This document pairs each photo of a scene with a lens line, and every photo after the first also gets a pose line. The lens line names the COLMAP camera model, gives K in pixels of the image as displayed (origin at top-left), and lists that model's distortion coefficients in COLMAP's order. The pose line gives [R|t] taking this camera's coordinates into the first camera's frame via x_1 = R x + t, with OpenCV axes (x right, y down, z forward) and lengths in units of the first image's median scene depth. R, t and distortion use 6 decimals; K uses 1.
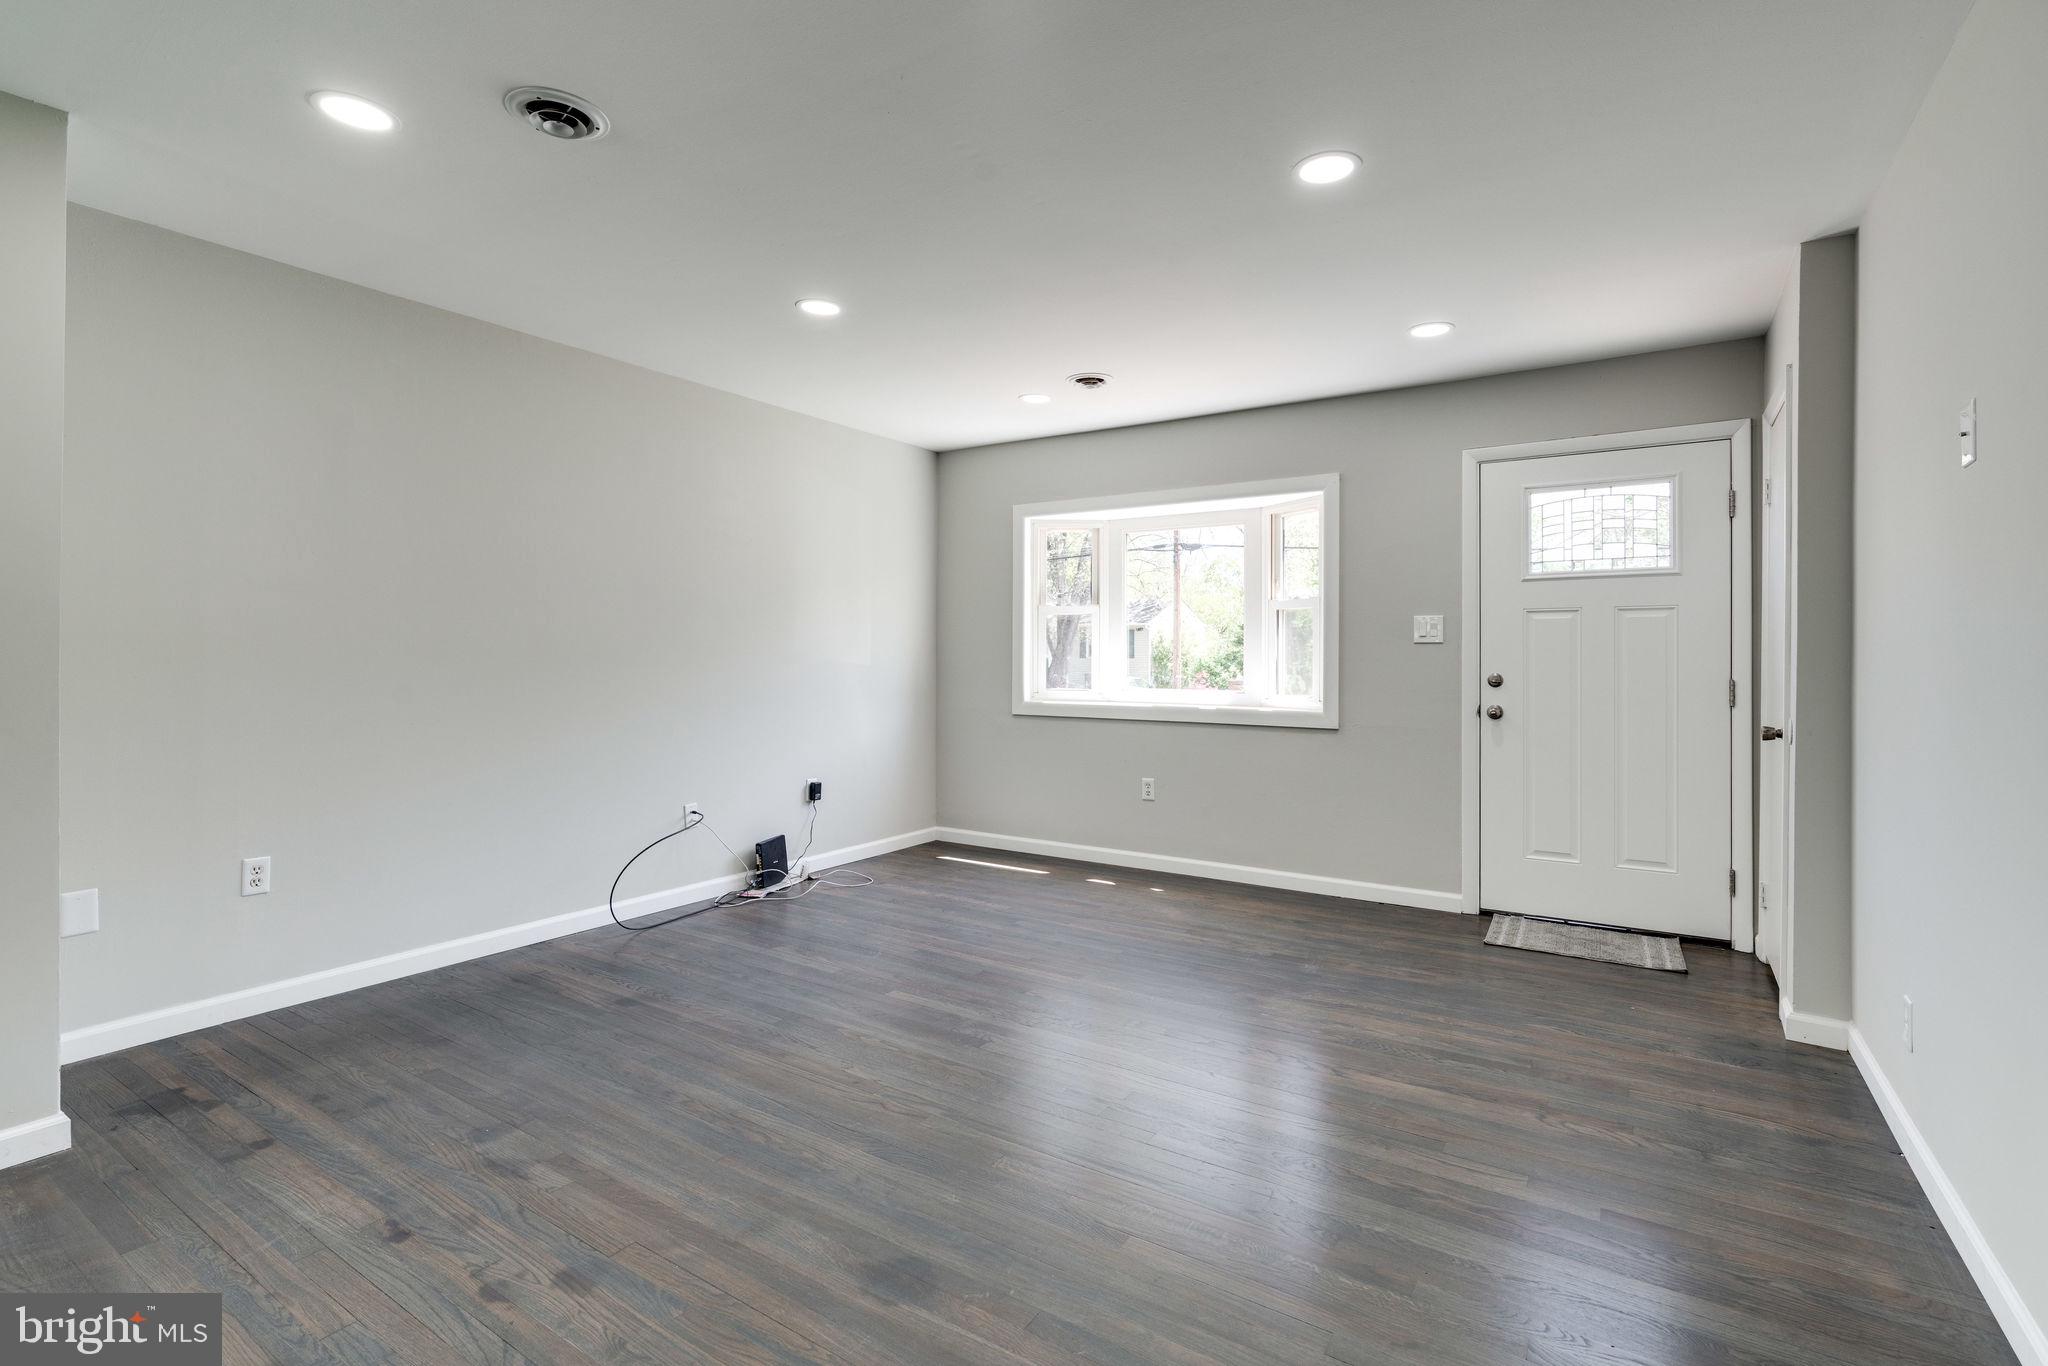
lens RADIAL K [[941.5, 0, 1016.5], [0, 941.5, 659.7], [0, 0, 1]] dist [-0.002086, -0.000018]
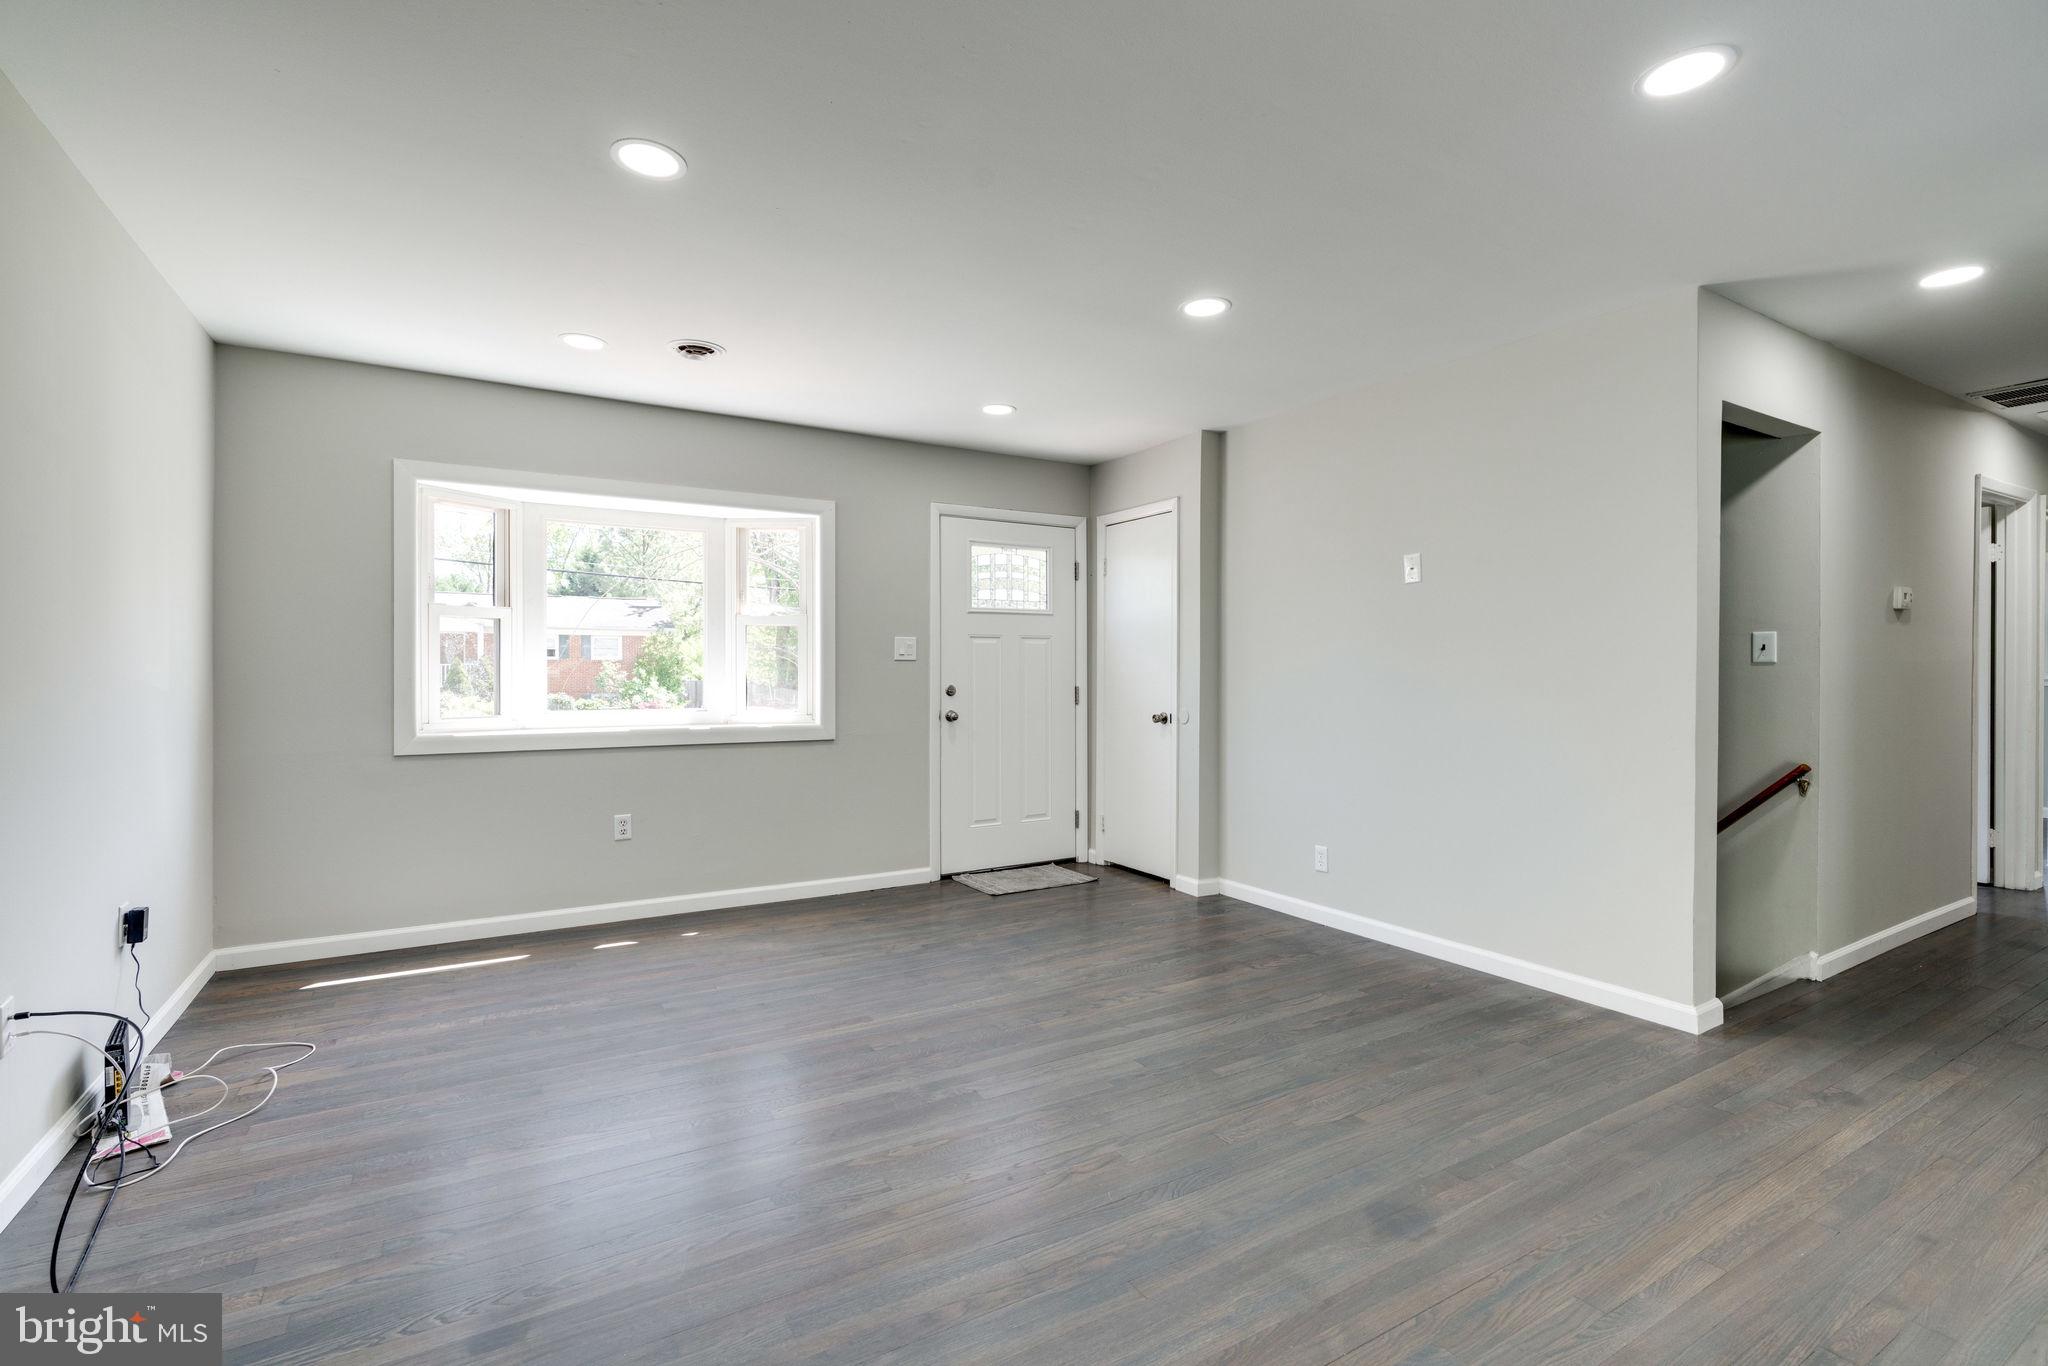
lens RADIAL K [[920.6, 0, 999.3], [0, 920.6, 675.0], [0, 0, 1]] dist [-0.002899, 0.000029]
pose [[0.447828, -0.007204, 0.894091, -0.563161], [0.004738, 0.999973, 0.005684, -0.005451], [-0.894107, 0.001691, 0.447850, 0.392927]]
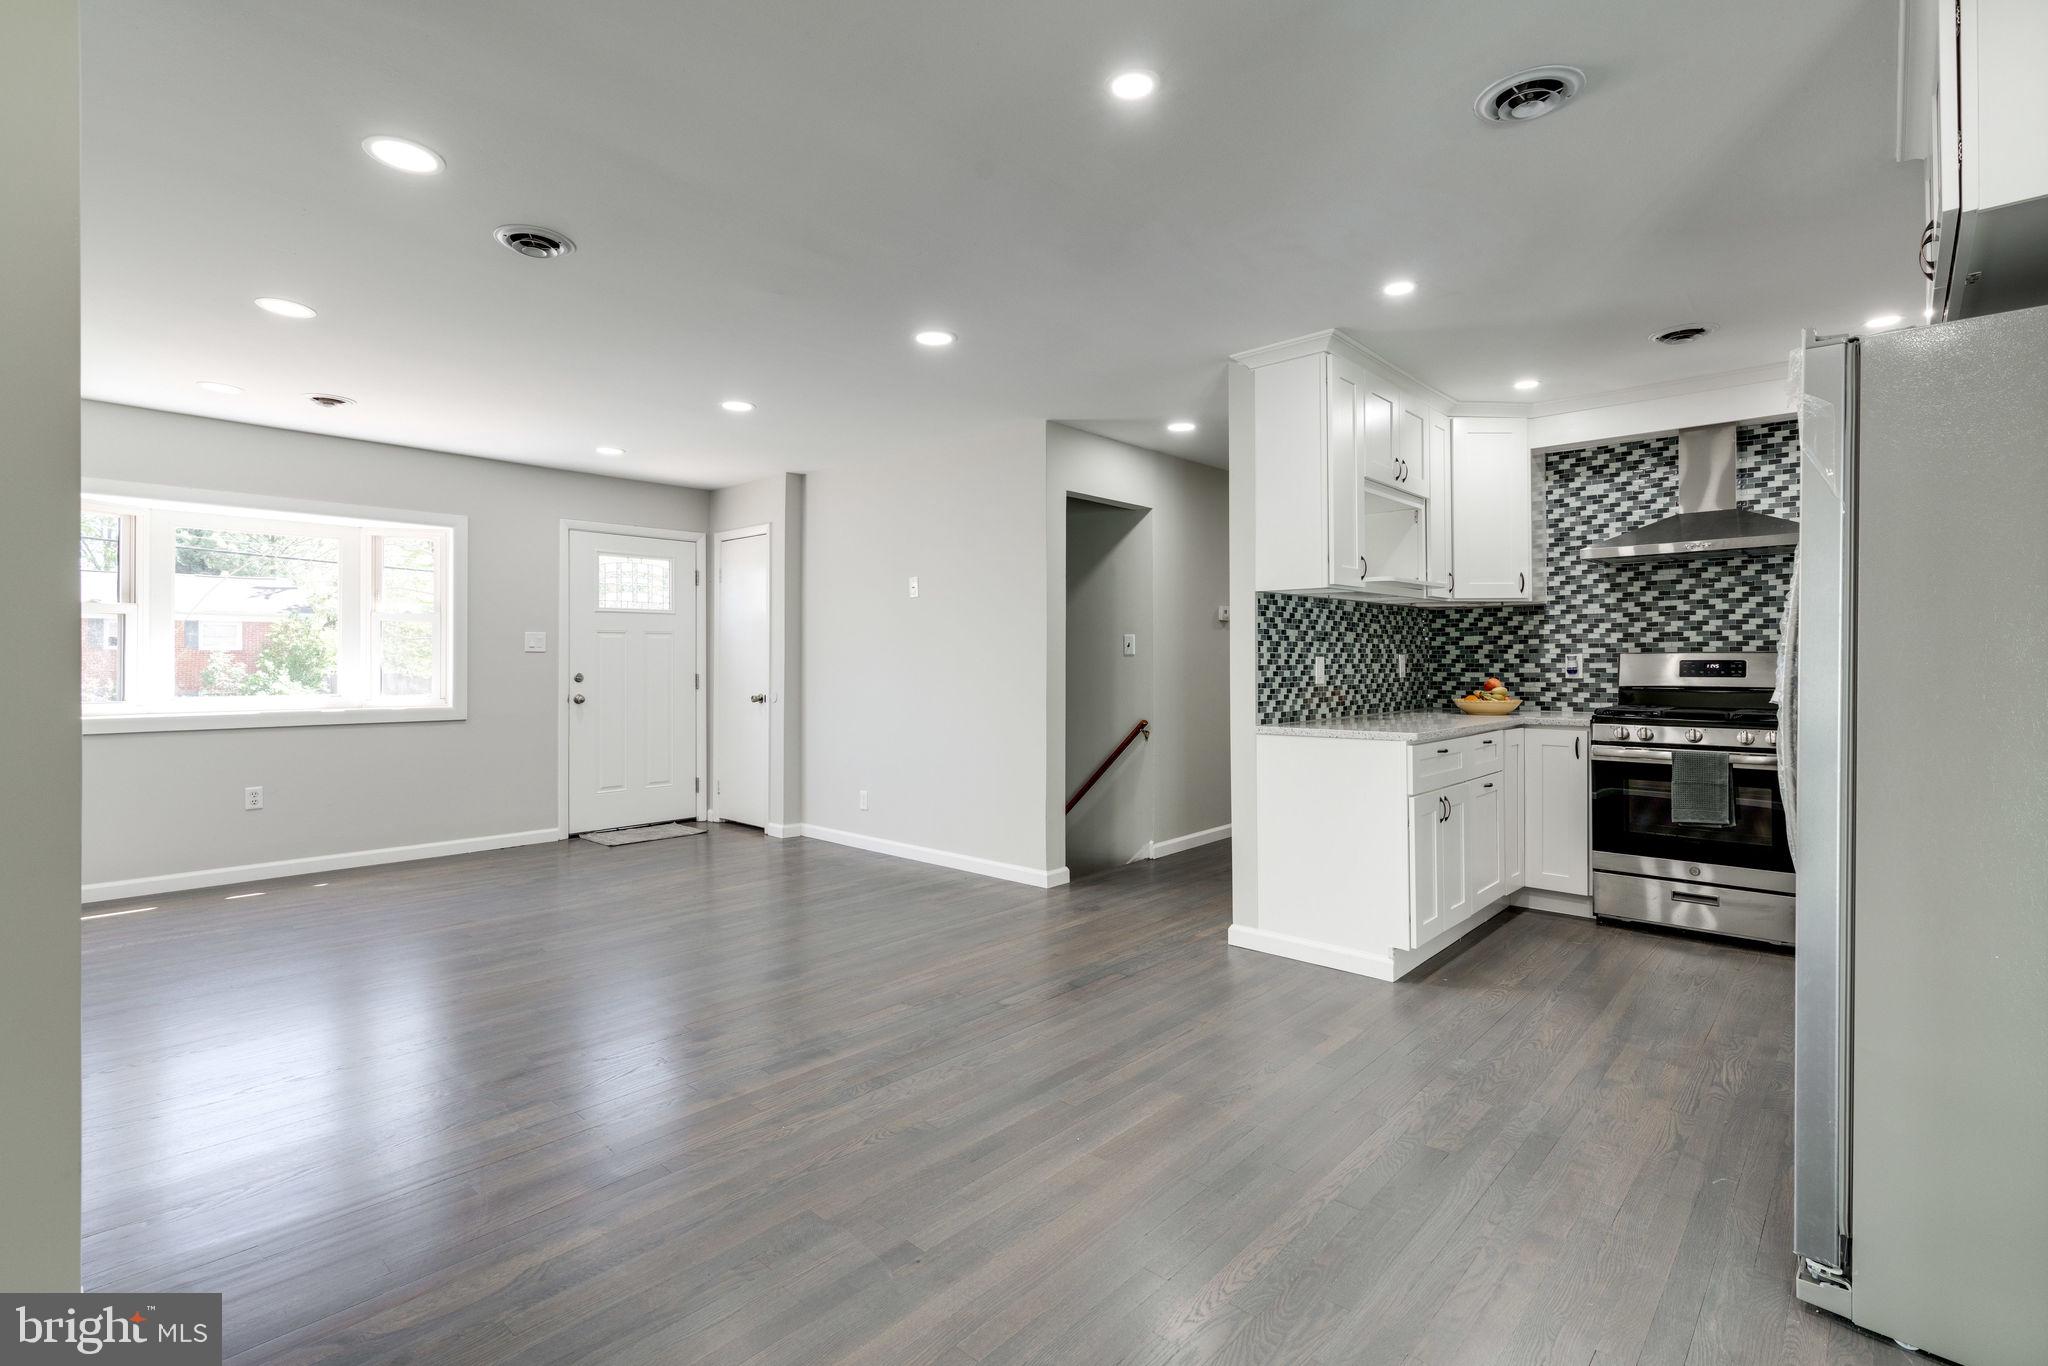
lens RADIAL K [[960.2, 0, 995.8], [0, 960.2, 652.7], [0, 0, 1]] dist [-0.002244, 0.000418]
pose [[0.184473, 0.006423, 0.982817, -0.861709], [0.005355, 0.999957, -0.007541, -0.002314], [-0.982823, 0.006654, 0.184430, 0.073784]]
